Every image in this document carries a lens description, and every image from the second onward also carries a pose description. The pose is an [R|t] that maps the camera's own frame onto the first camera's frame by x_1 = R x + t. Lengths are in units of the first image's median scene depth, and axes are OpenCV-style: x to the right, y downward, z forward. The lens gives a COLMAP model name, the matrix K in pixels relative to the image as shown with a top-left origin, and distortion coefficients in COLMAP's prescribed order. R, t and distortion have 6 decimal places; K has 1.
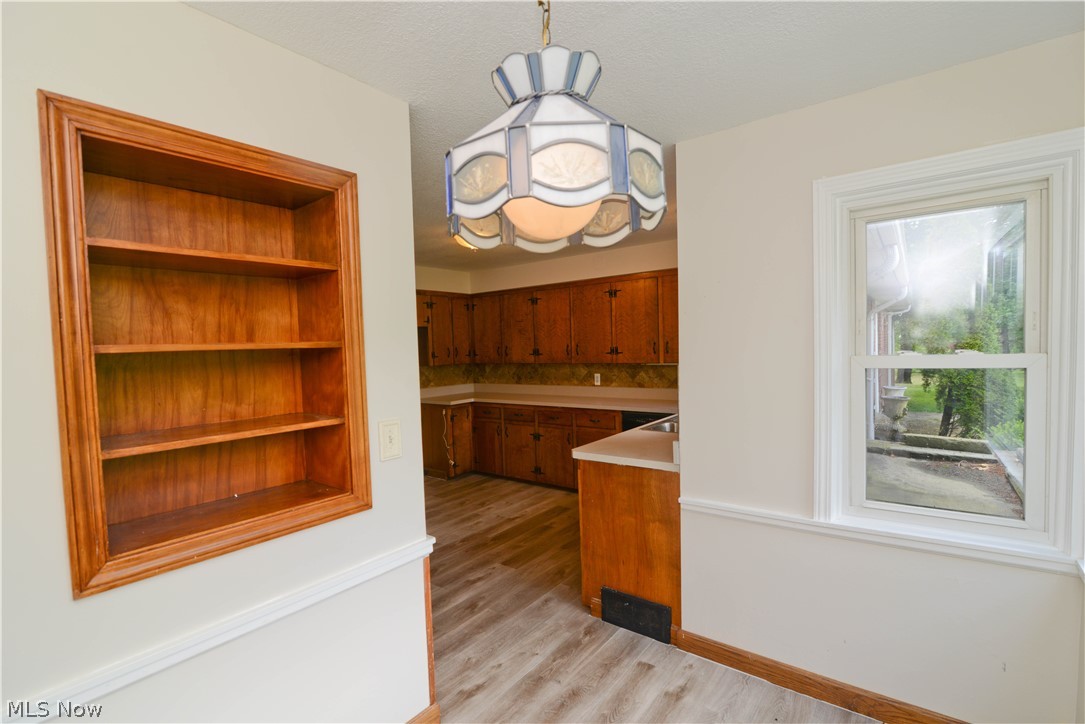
lens RADIAL K [[511.2, 0, 540.8], [0, 511.2, 364.6], [0, 0, 1]] dist [-0.004243, -0.000301]
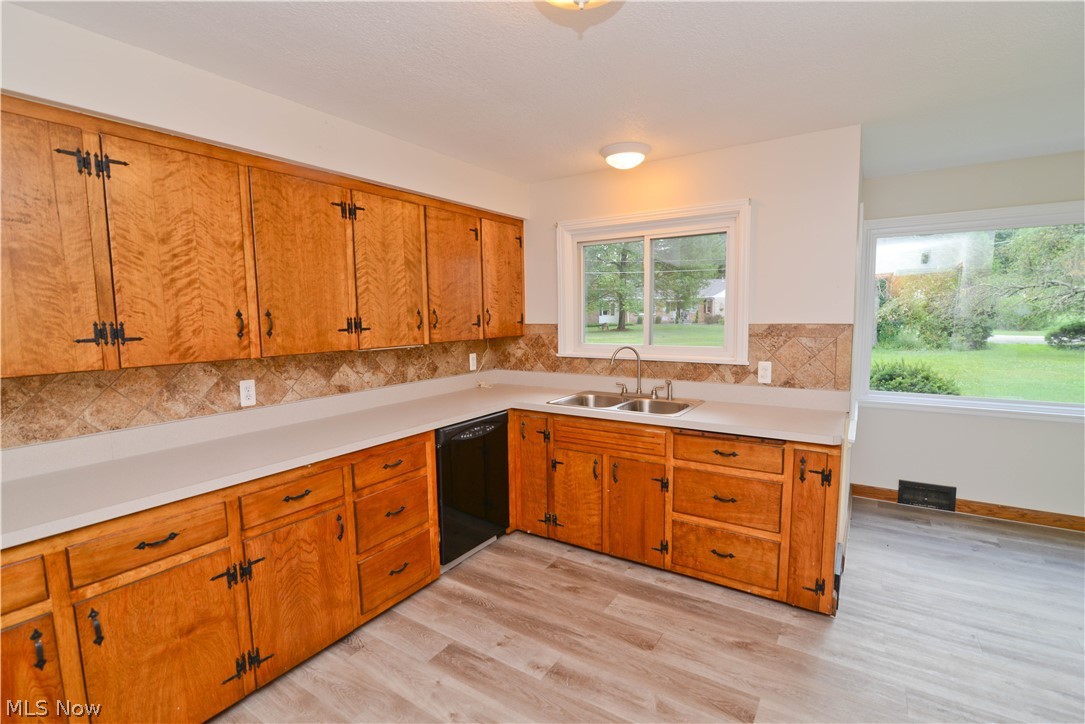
lens RADIAL K [[511.2, 0, 540.6], [0, 511.2, 366.7], [0, 0, 1]] dist [-0.004243, -0.000301]
pose [[-0.084107, -0.072457, 0.993819, -0.374652], [0.055076, 0.995490, 0.077240, -0.015074], [-0.994933, 0.061232, -0.079737, 0.842007]]
